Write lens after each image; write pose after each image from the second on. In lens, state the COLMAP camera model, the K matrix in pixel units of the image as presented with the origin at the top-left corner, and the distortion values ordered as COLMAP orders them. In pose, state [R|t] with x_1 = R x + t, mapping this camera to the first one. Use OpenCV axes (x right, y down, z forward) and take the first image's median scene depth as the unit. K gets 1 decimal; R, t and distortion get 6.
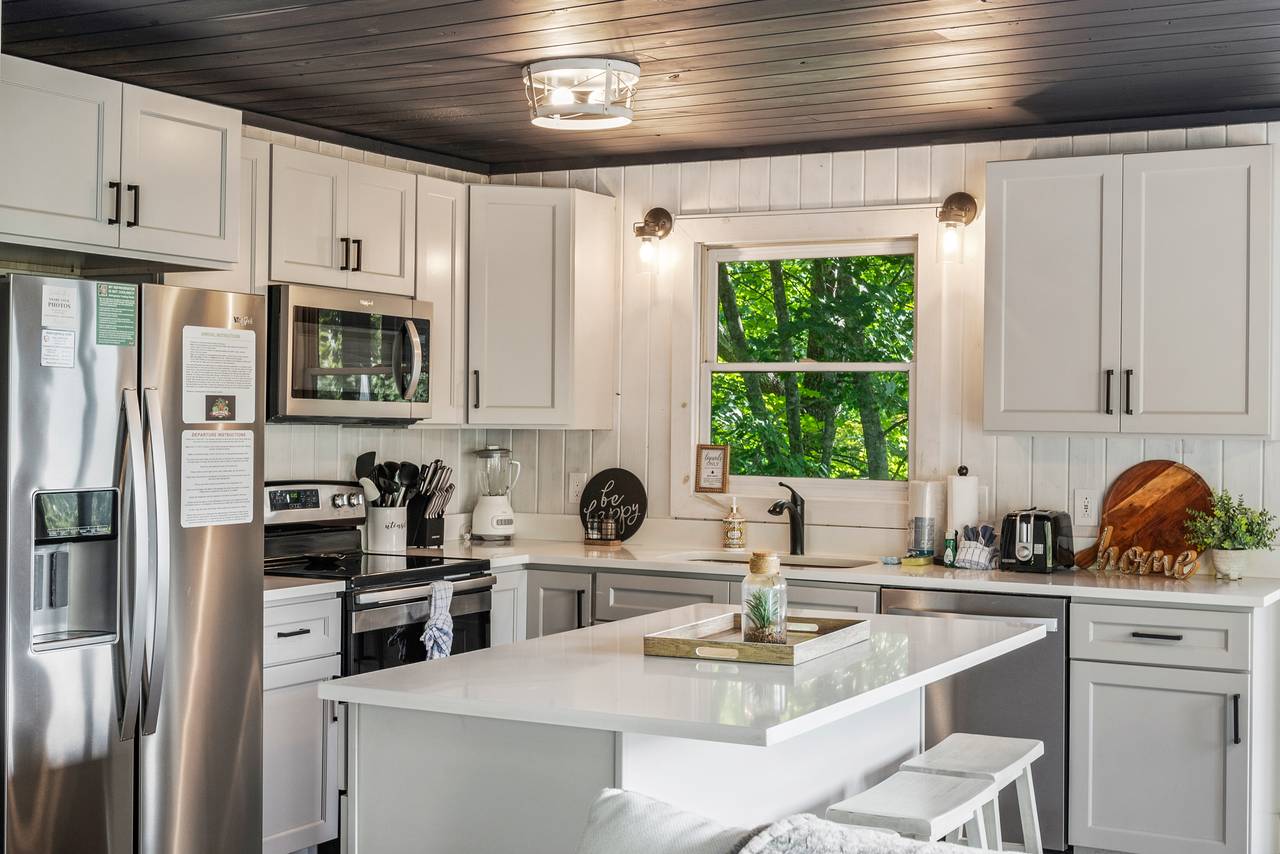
lens RADIAL K [[1664.5, 0, 638.3], [0, 1664.5, 423.1], [0, 0, 1]] dist [-0.011268, 0.000000]
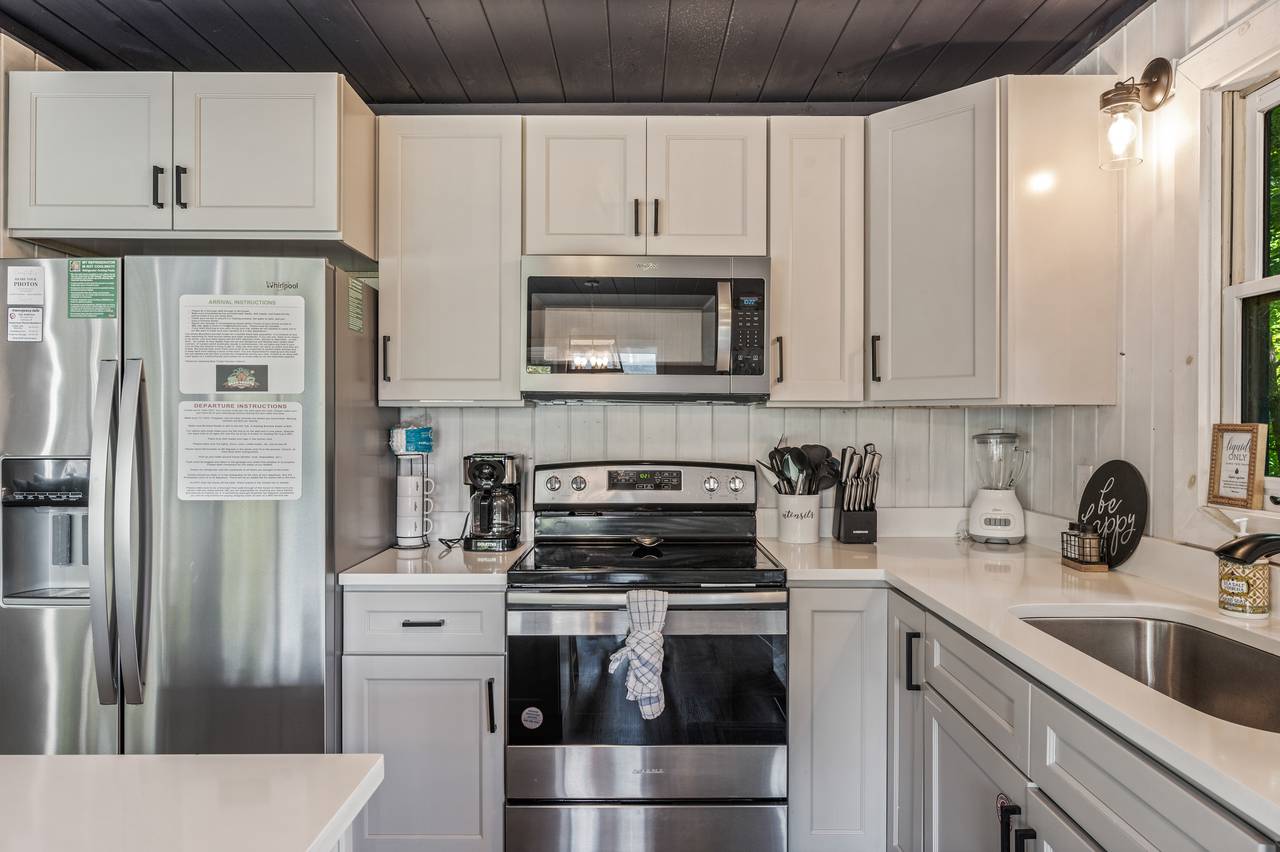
lens RADIAL K [[810.4, 0, 642.7], [0, 810.4, 420.4], [0, 0, 1]] dist [0.000142, 0.000793]
pose [[0.495129, -0.013451, -0.868715, 0.208563], [0.001233, 0.999890, -0.014779, 0.017423], [0.868818, 0.006246, 0.495092, 0.753195]]
